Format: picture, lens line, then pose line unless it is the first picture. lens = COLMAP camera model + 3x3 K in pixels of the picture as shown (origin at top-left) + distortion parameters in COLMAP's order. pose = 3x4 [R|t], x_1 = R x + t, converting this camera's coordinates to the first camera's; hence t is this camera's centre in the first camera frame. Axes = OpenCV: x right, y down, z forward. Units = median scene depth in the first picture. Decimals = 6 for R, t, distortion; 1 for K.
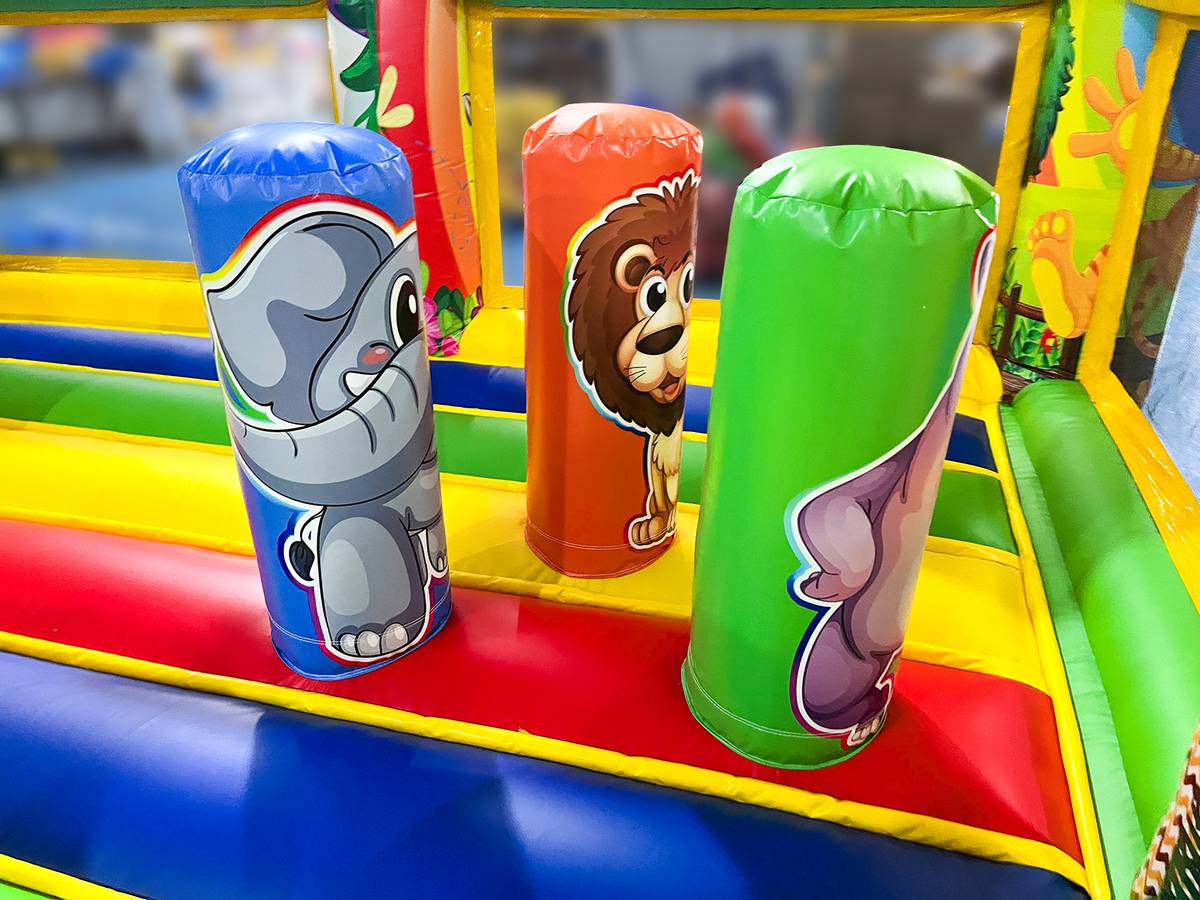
lens RADIAL K [[947.3, 0, 600.0], [0, 947.3, 452.9], [0, 0, 1]] dist [0.041198, -0.017932]
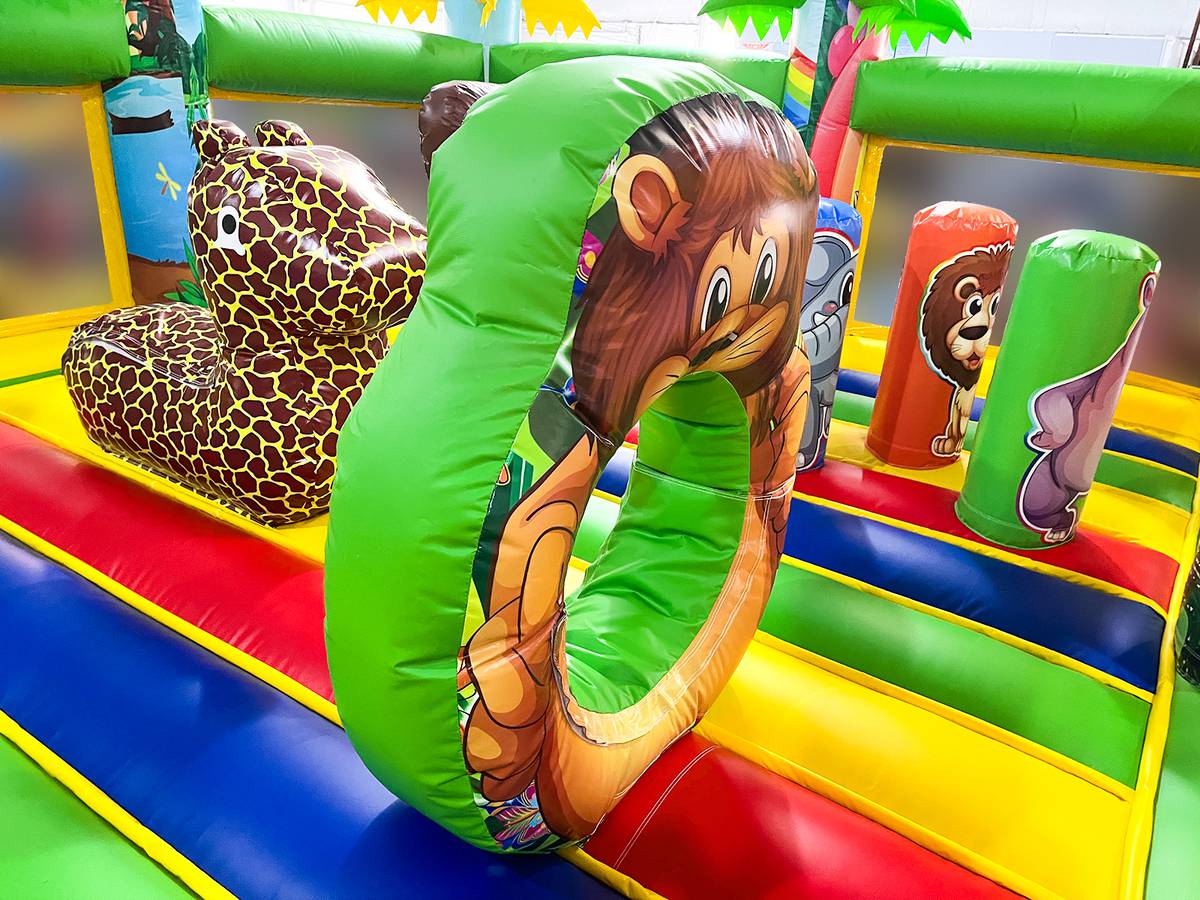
lens RADIAL K [[947.3, 0, 597.7], [0, 947.3, 448.9], [0, 0, 1]] dist [0.041198, -0.017932]
pose [[0.946846, 0.174128, -0.270483, -0.088047], [-0.198498, 0.977923, -0.065304, 0.378540], [0.253141, 0.115523, 0.960507, -0.944725]]
